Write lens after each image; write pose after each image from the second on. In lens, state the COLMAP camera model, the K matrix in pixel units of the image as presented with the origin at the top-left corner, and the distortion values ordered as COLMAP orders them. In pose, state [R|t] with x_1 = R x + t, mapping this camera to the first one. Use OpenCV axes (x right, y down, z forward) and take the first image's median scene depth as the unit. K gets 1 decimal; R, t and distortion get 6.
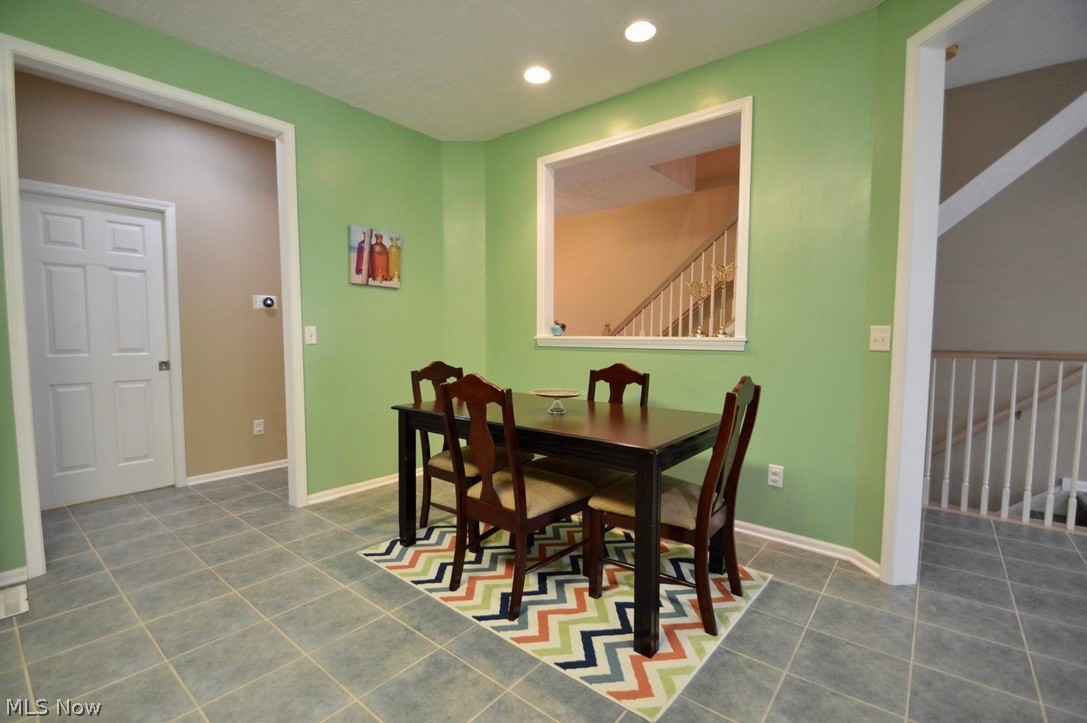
lens RADIAL K [[486.6, 0, 540.3], [0, 486.6, 367.2], [0, 0, 1]] dist [0.000826, -0.000950]
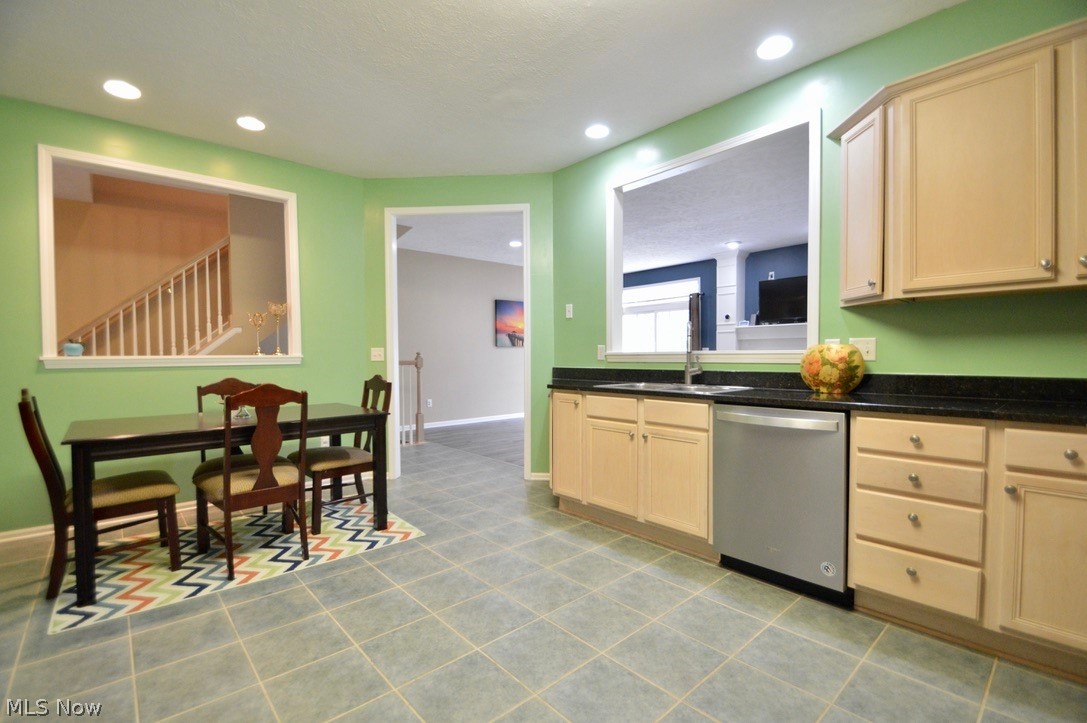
lens RADIAL K [[486.6, 0, 540.3], [0, 486.6, 367.2], [0, 0, 1]] dist [0.000826, -0.000950]
pose [[0.149116, -0.034235, 0.988227, -1.200624], [0.069912, 0.997264, 0.023999, -0.012434], [-0.986345, 0.065510, 0.151102, 0.090320]]
